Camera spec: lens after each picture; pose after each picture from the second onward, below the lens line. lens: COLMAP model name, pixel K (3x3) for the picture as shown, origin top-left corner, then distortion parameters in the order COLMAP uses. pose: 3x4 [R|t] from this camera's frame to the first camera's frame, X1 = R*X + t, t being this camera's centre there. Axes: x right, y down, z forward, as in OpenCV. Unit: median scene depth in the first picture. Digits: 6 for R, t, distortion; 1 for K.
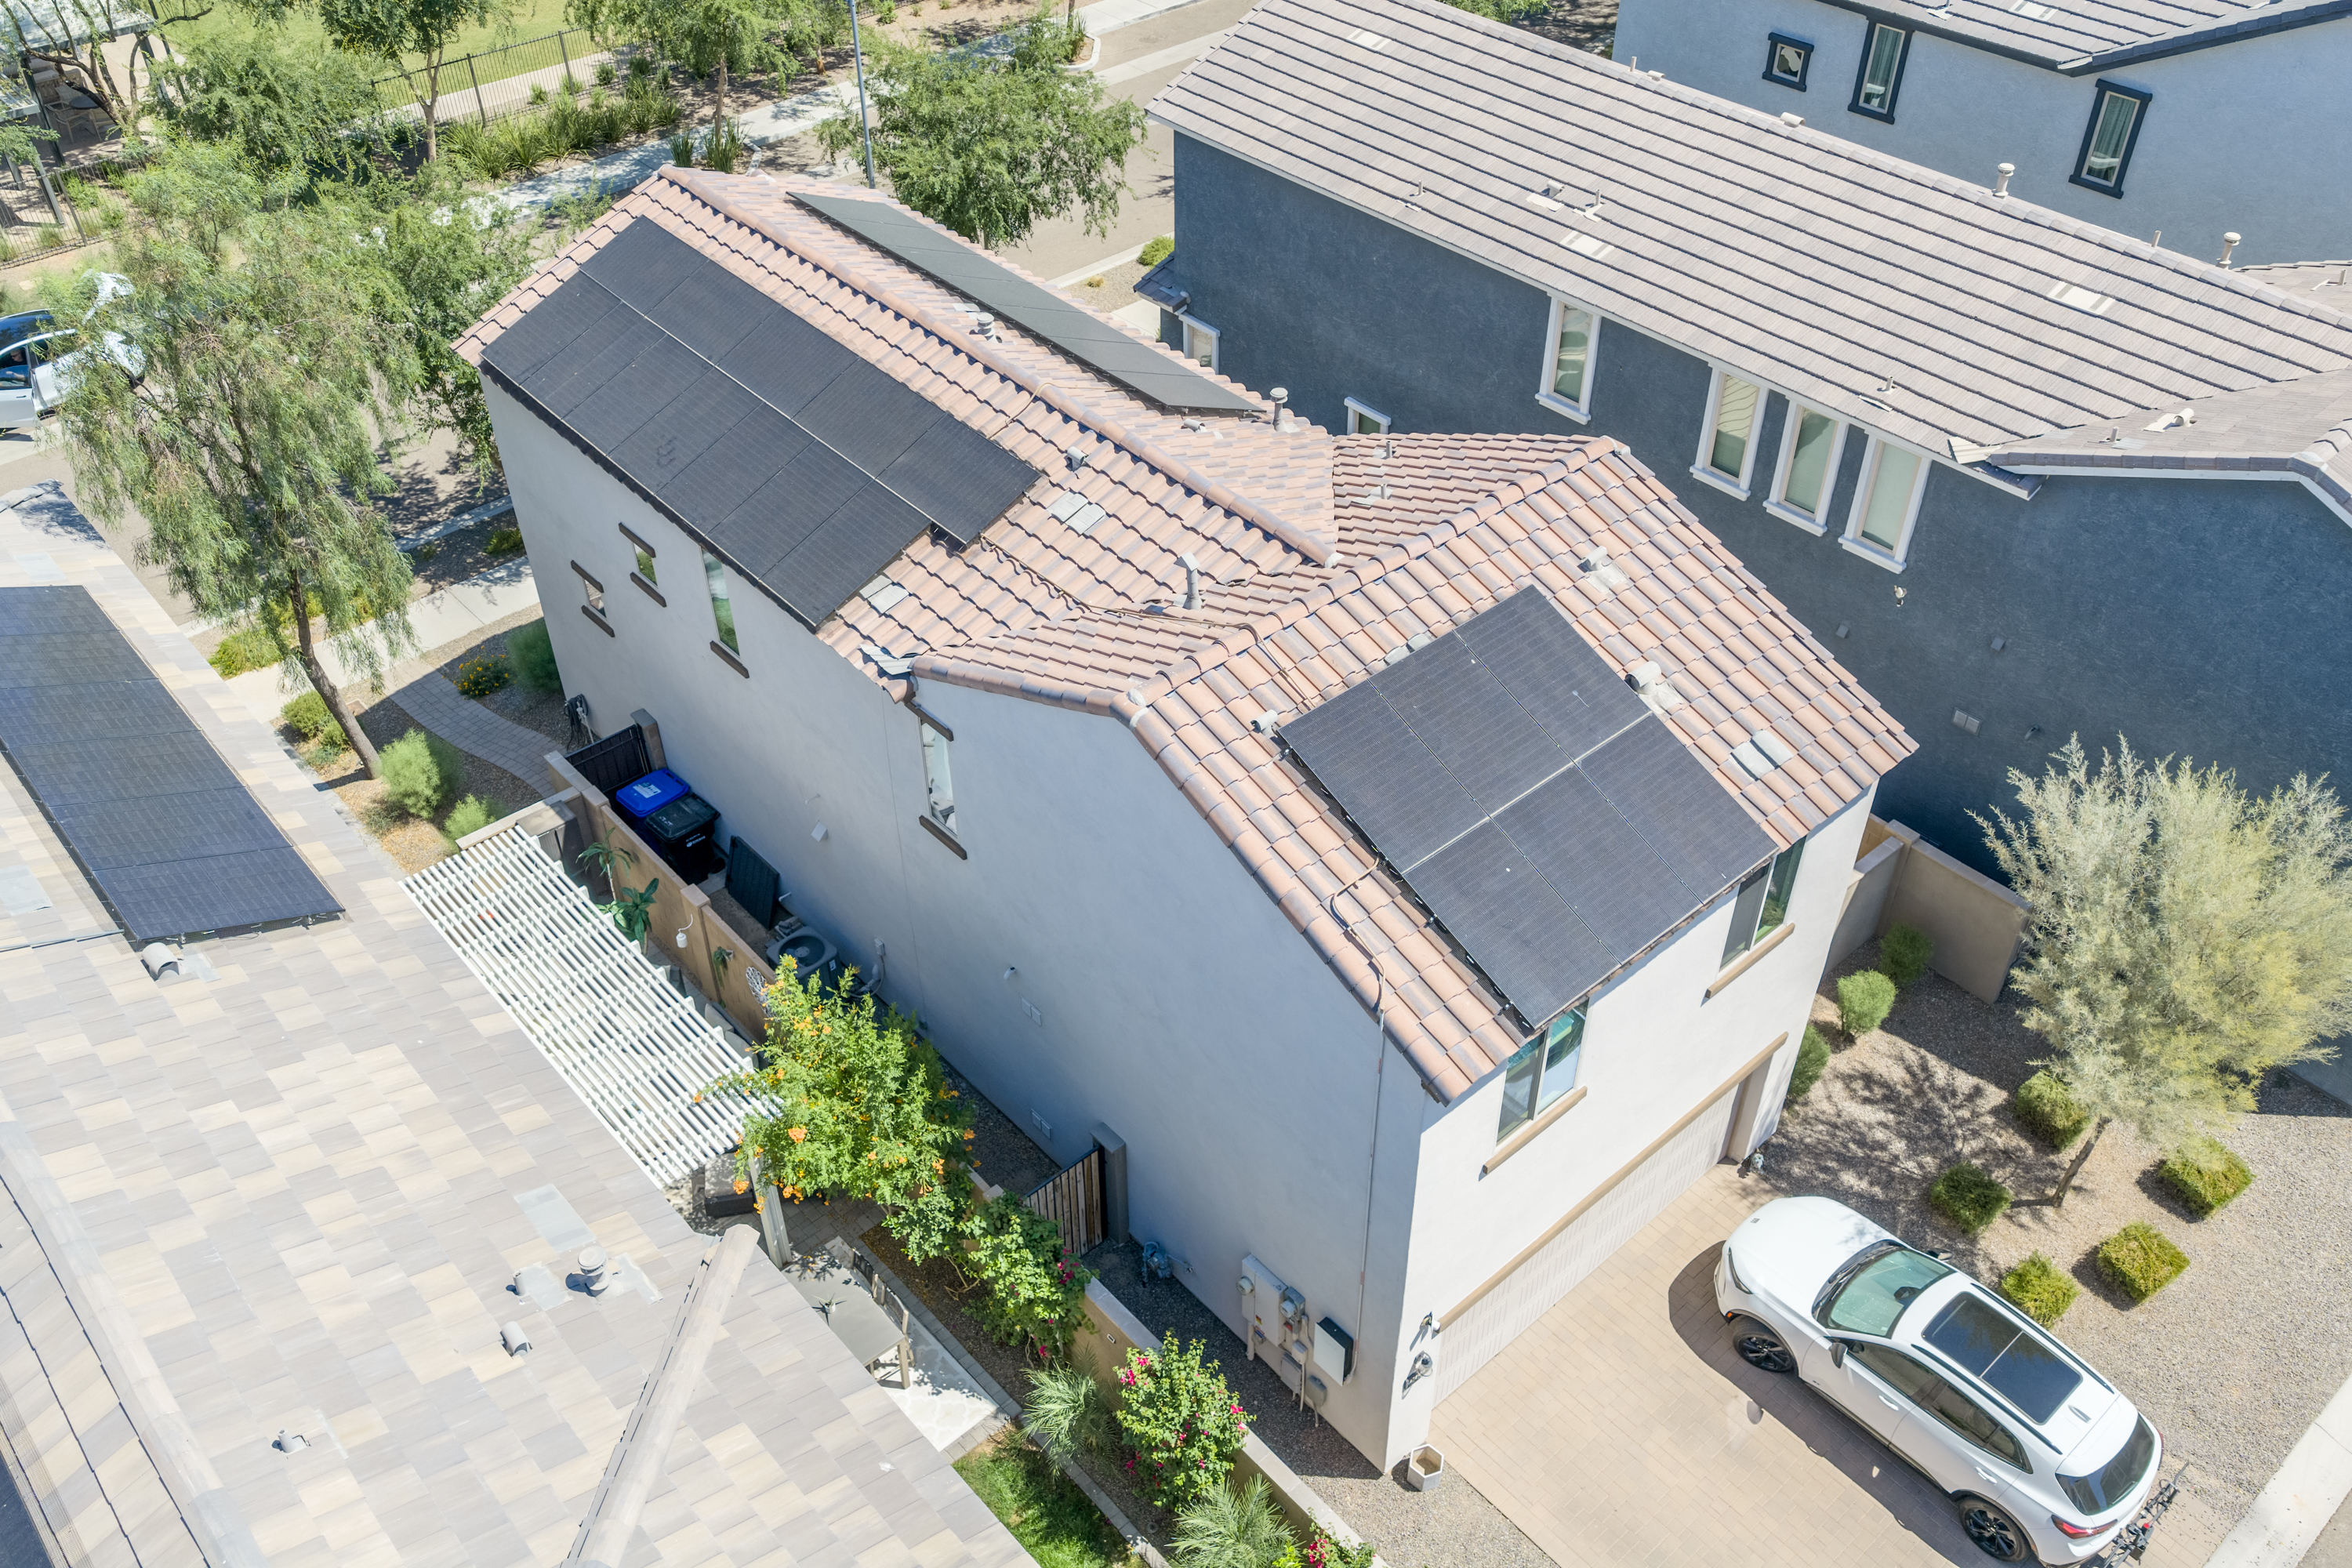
lens RADIAL K [[1957.2, 0, 1177.6], [0, 1957.2, 781.1], [0, 0, 1]] dist [0.005235, -0.018502]
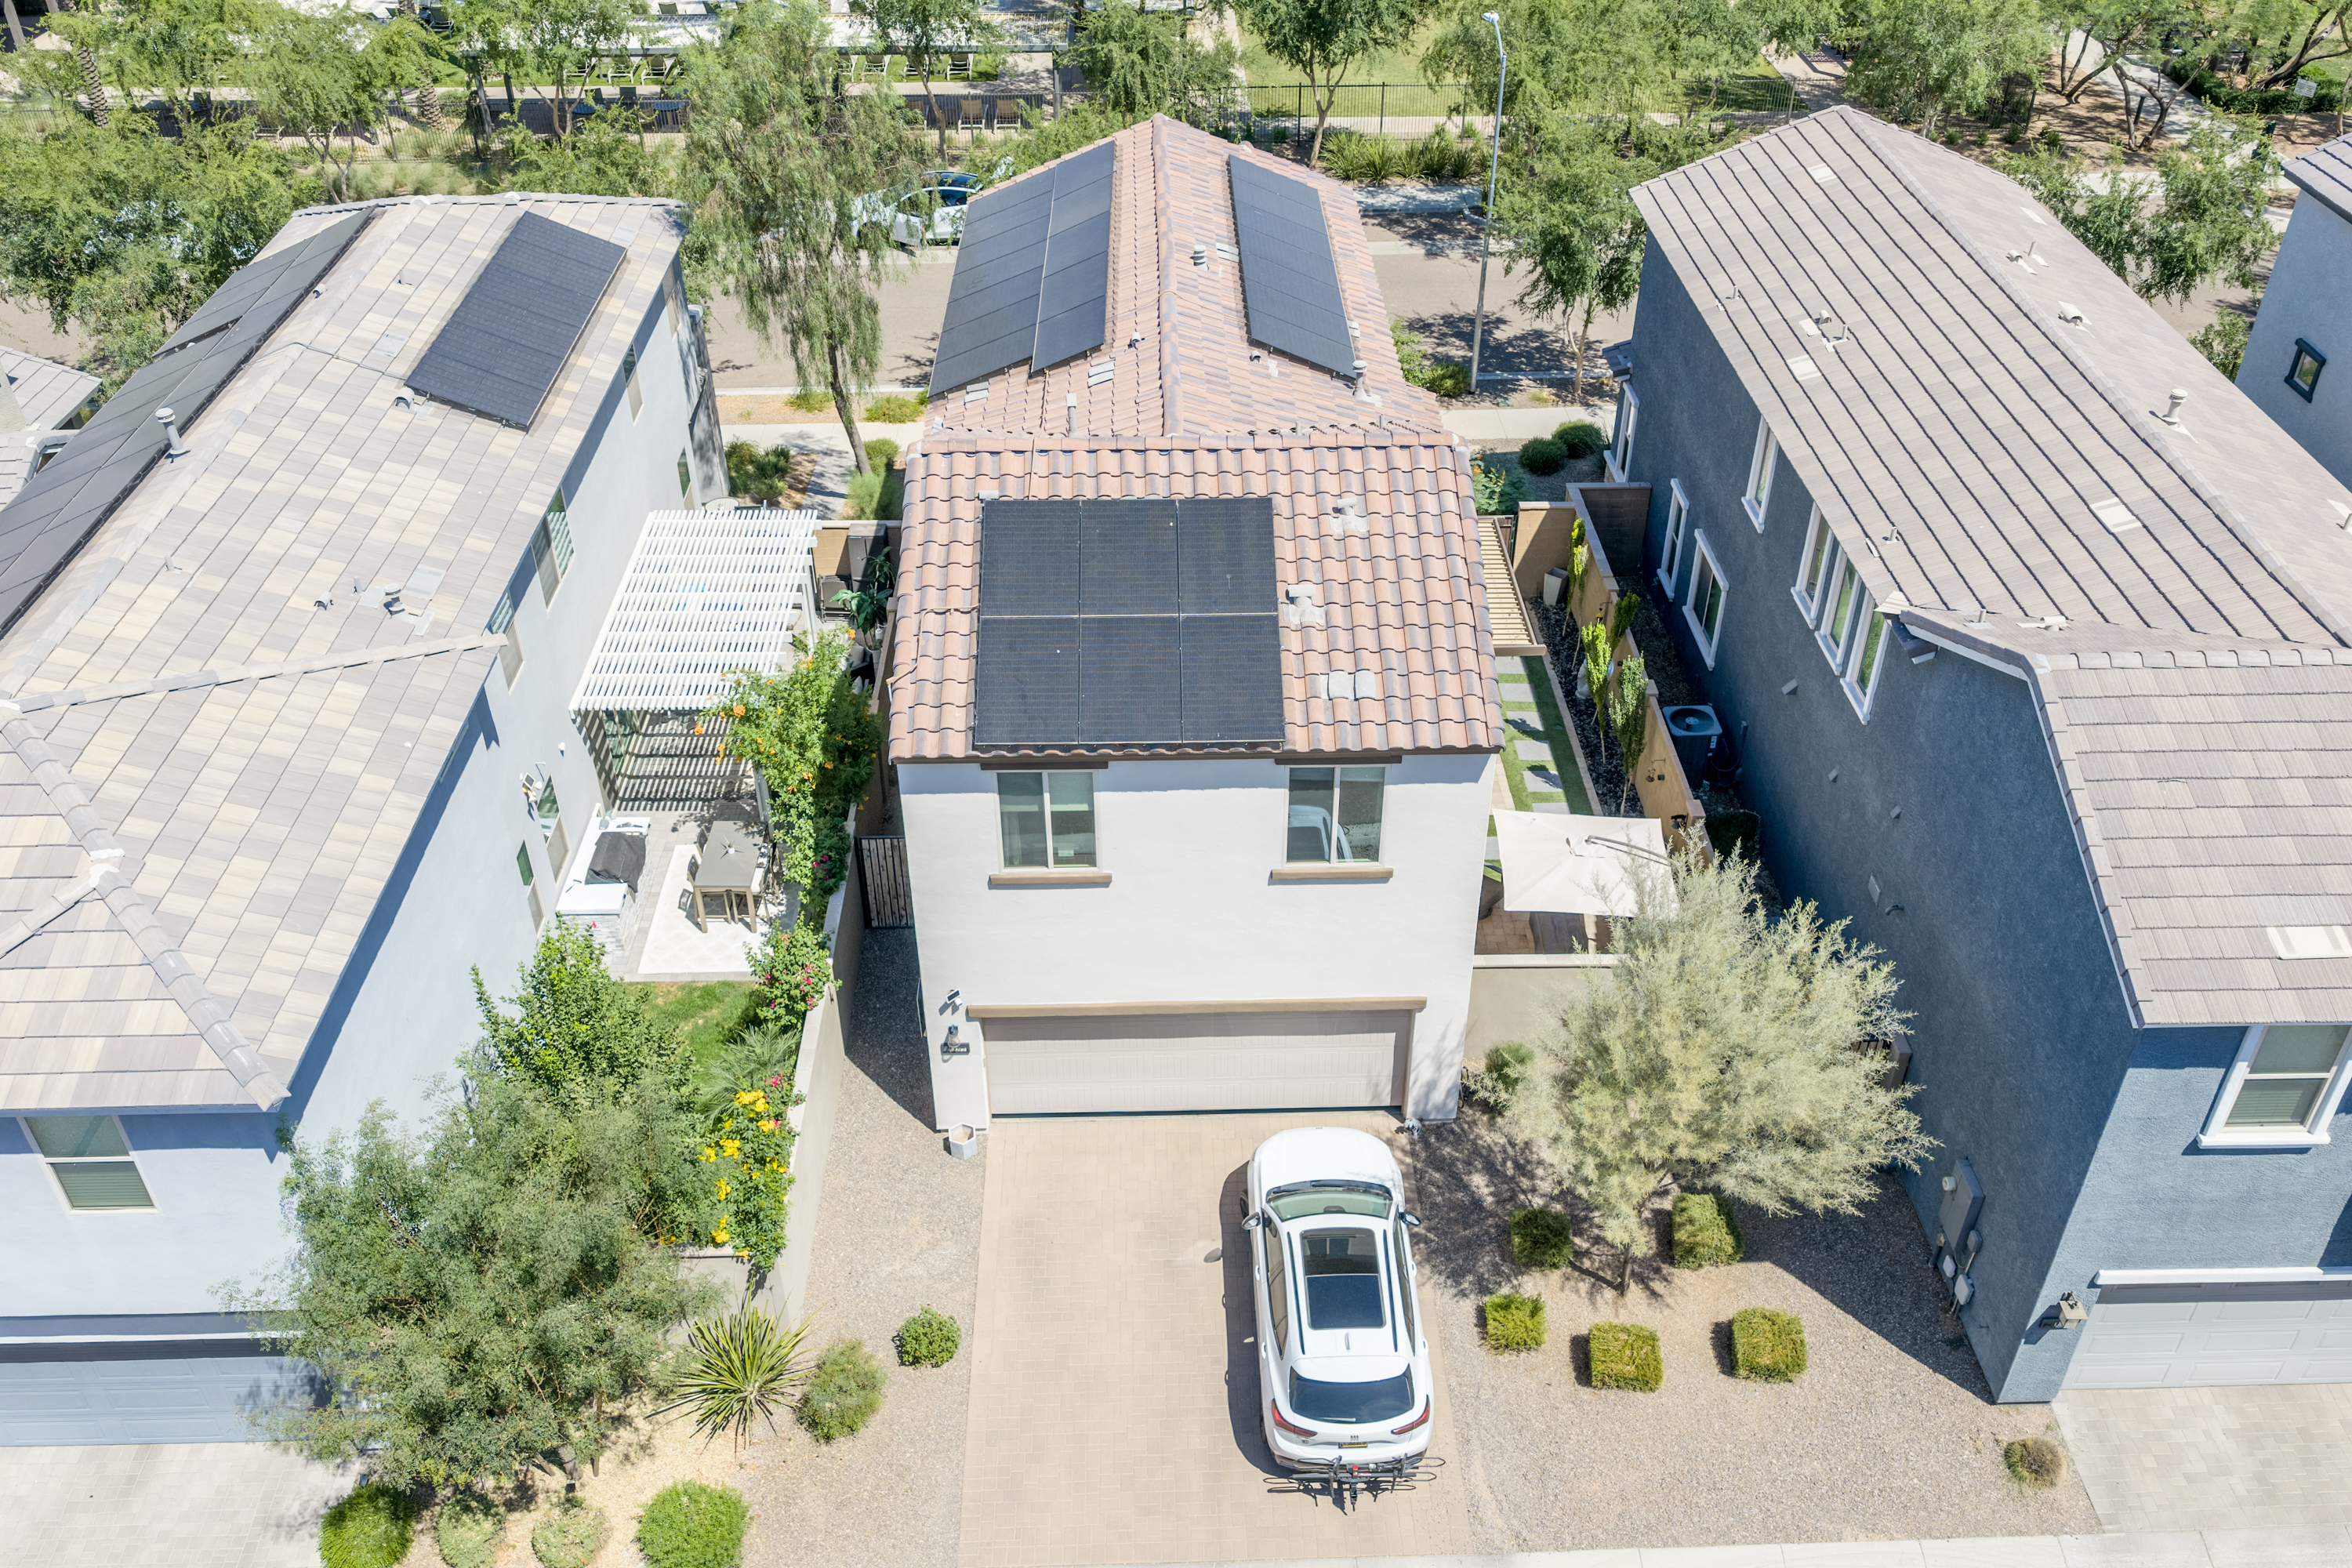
lens RADIAL K [[1957.2, 0, 1177.6], [0, 1957.2, 781.1], [0, 0, 1]] dist [0.005235, -0.018502]
pose [[0.763970, 0.382746, -0.519476, 0.634446], [-0.417573, 0.907026, 0.054184, 0.013581], [0.491917, 0.175524, 0.852765, -0.030620]]
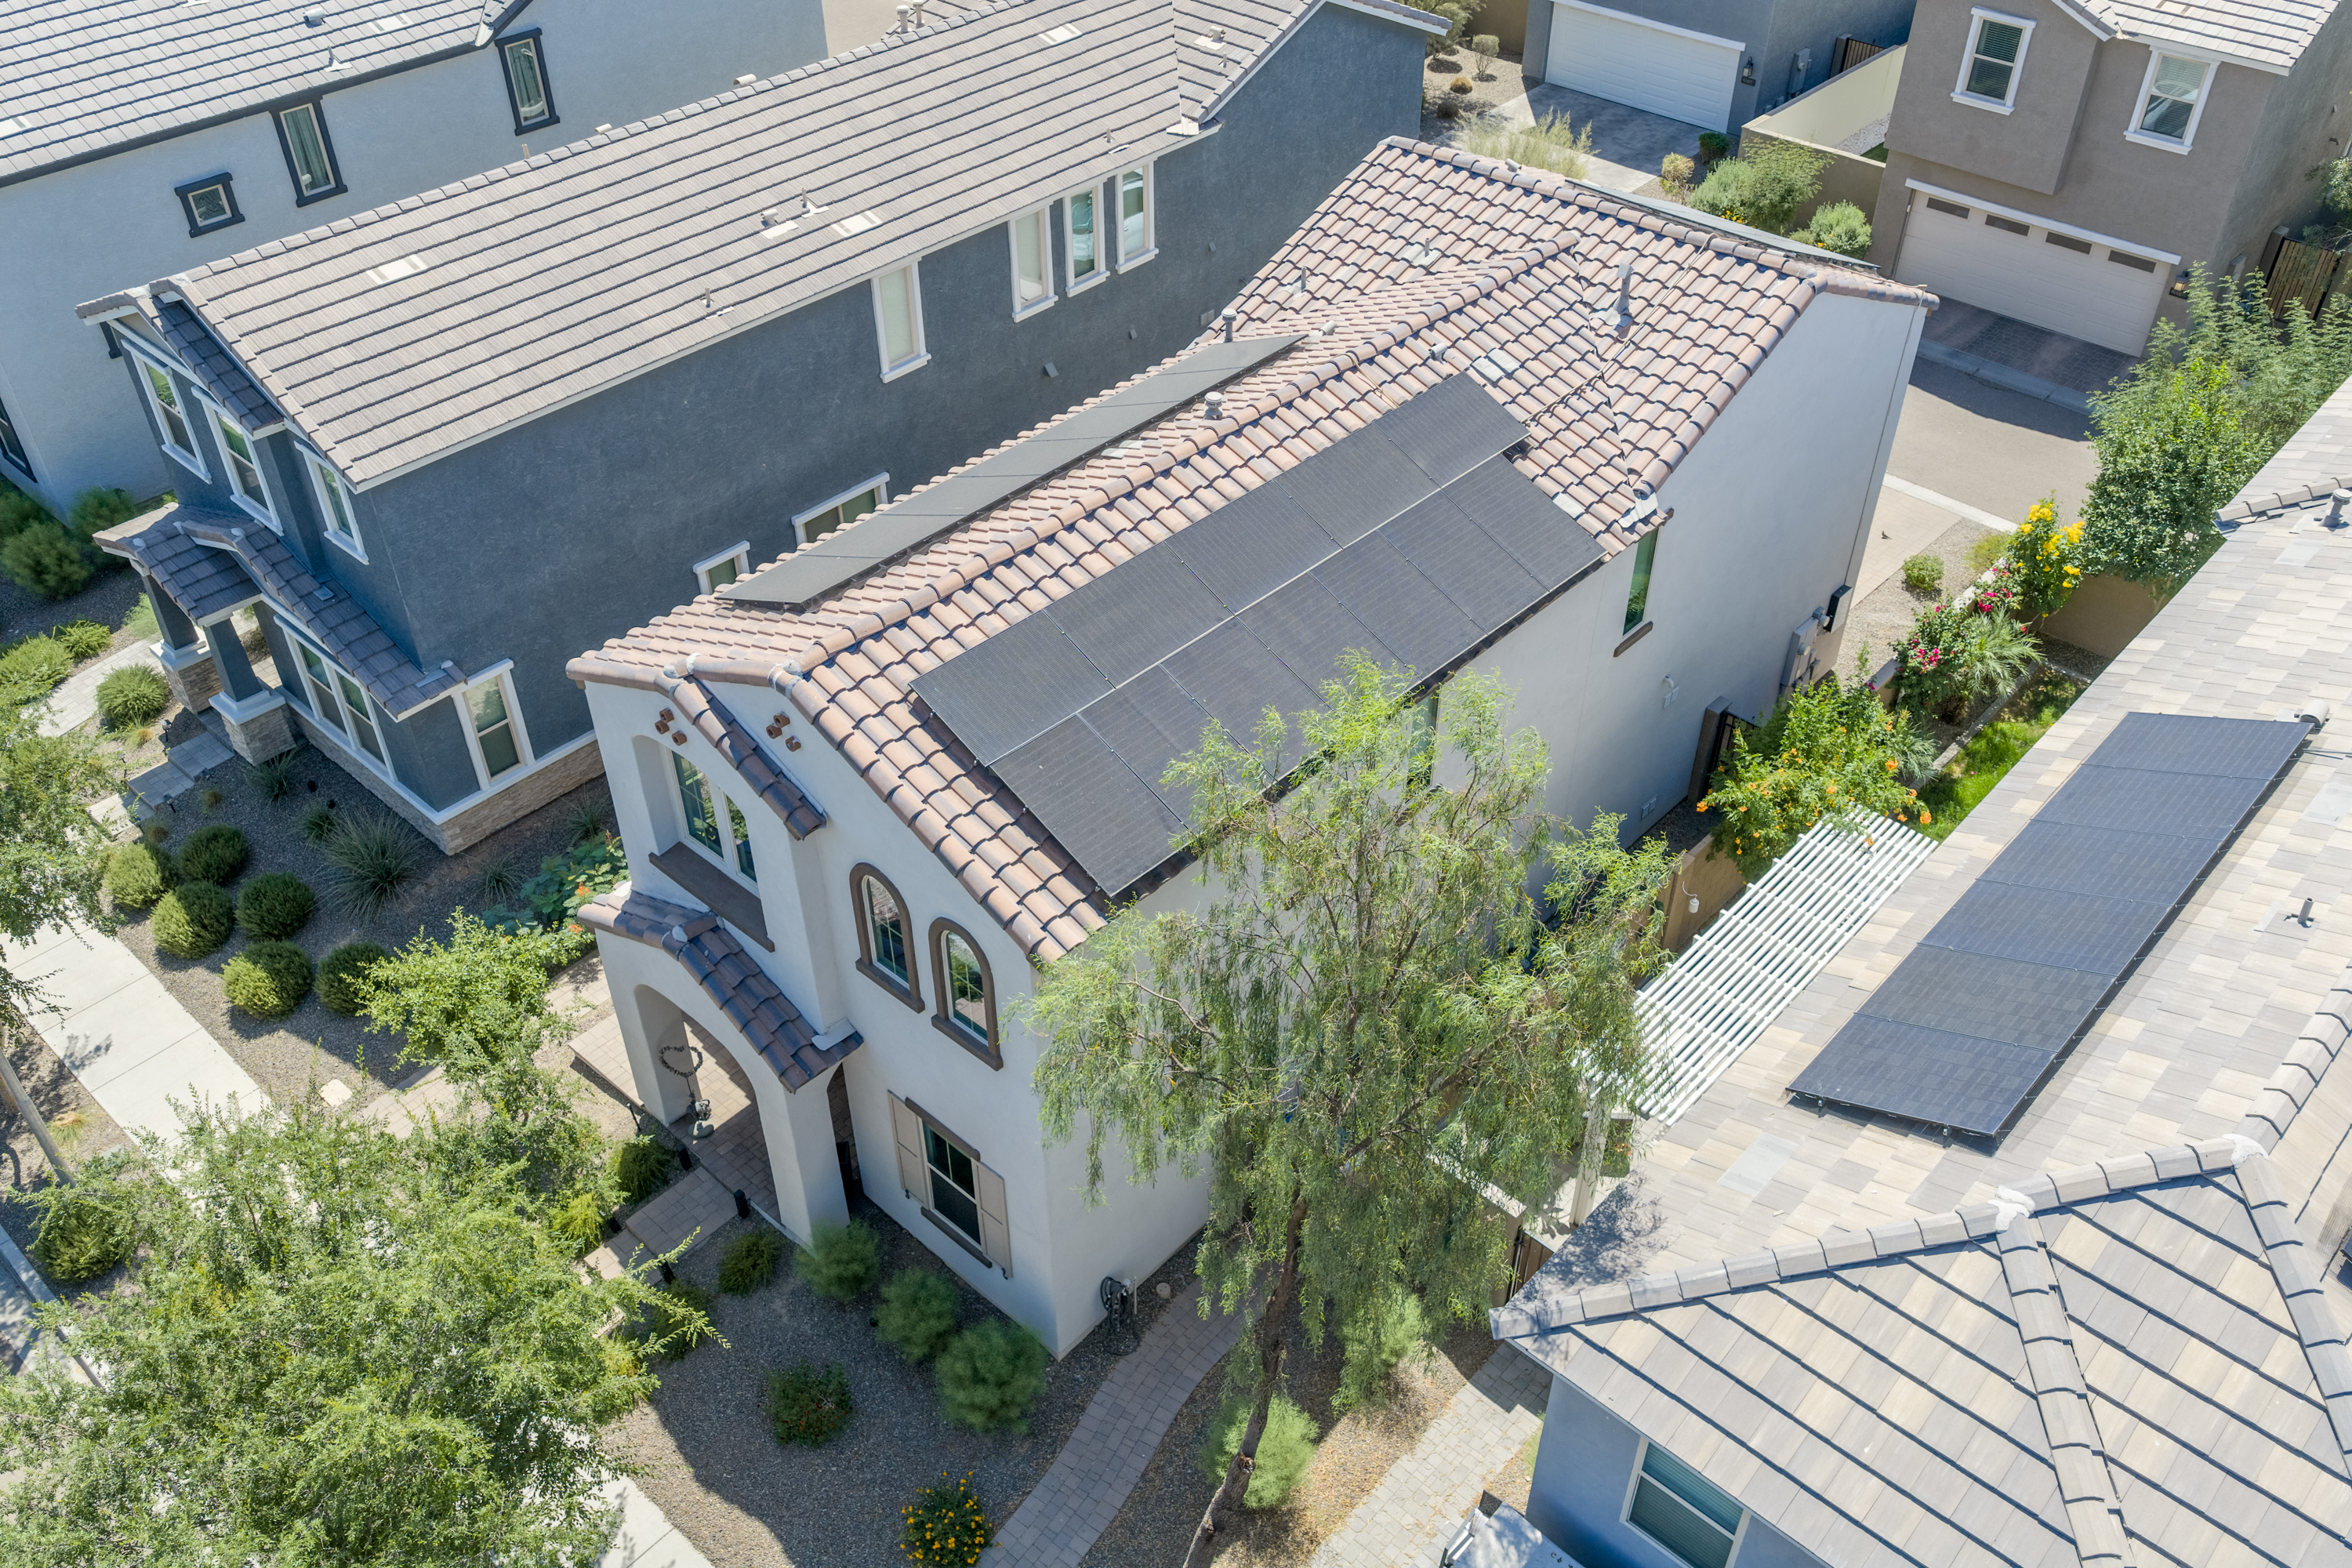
lens RADIAL K [[1957.2, 0, 1177.6], [0, 1957.2, 781.1], [0, 0, 1]] dist [0.005235, -0.018502]
pose [[-0.104427, -0.622030, 0.775999, -0.882876], [0.644591, 0.551860, 0.529106, -0.601350], [-0.757362, 0.555454, 0.343326, 0.730296]]
